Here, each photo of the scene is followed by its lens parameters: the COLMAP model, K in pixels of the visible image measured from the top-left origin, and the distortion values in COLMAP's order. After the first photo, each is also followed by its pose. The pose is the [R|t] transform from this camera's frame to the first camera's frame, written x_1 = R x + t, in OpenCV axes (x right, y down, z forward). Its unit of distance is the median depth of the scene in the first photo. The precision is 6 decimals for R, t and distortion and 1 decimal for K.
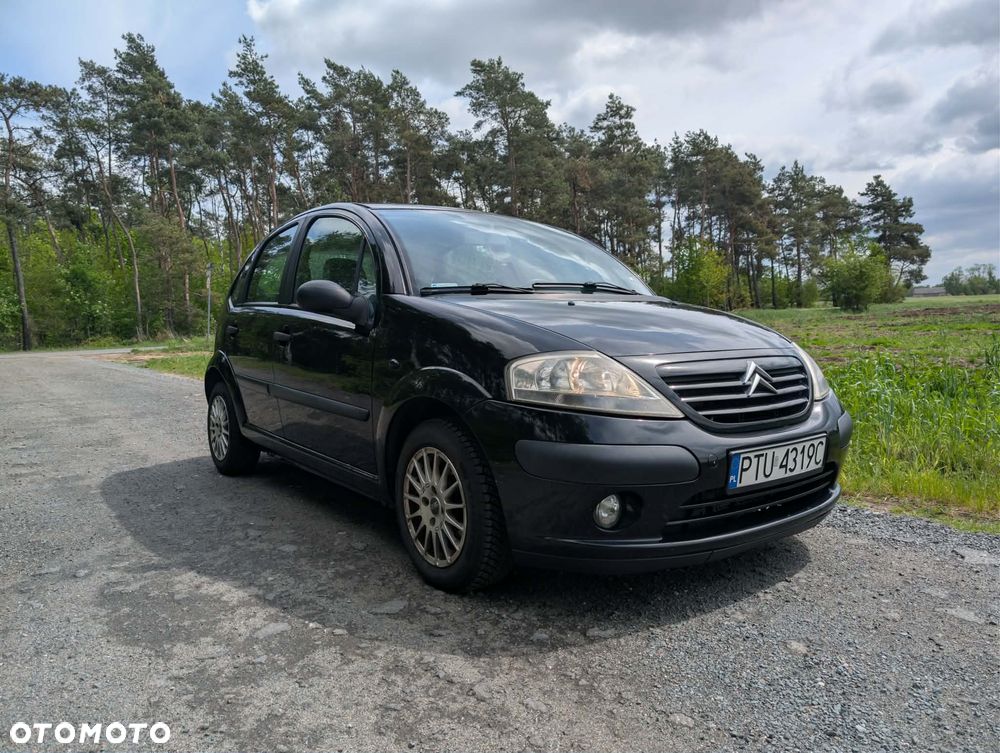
lens RADIAL K [[723.8, 0, 495.1], [0, 723.8, 361.9], [0, 0, 1]] dist [0.015116, -0.010324]
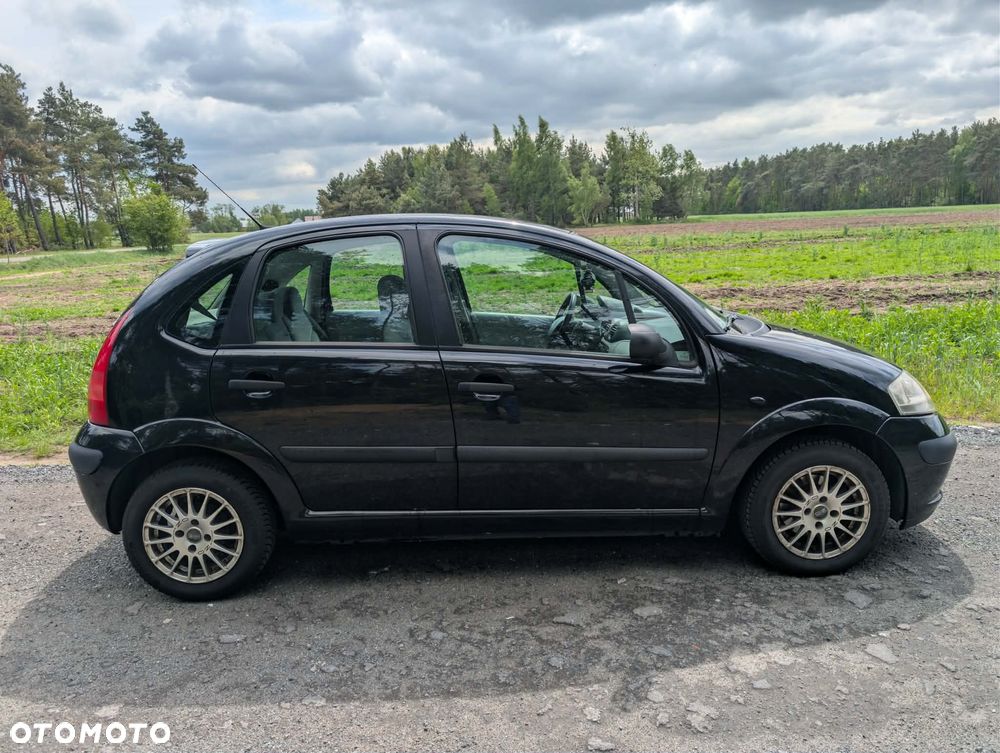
lens RADIAL K [[721.8, 0, 500.0], [0, 721.8, 376.5], [0, 0, 1]] dist [-0.004033, -0.004980]
pose [[0.575701, -0.146329, 0.804460, -0.803921], [0.057719, 0.988675, 0.138531, -0.134695], [-0.815620, -0.033320, 0.577627, 0.455590]]
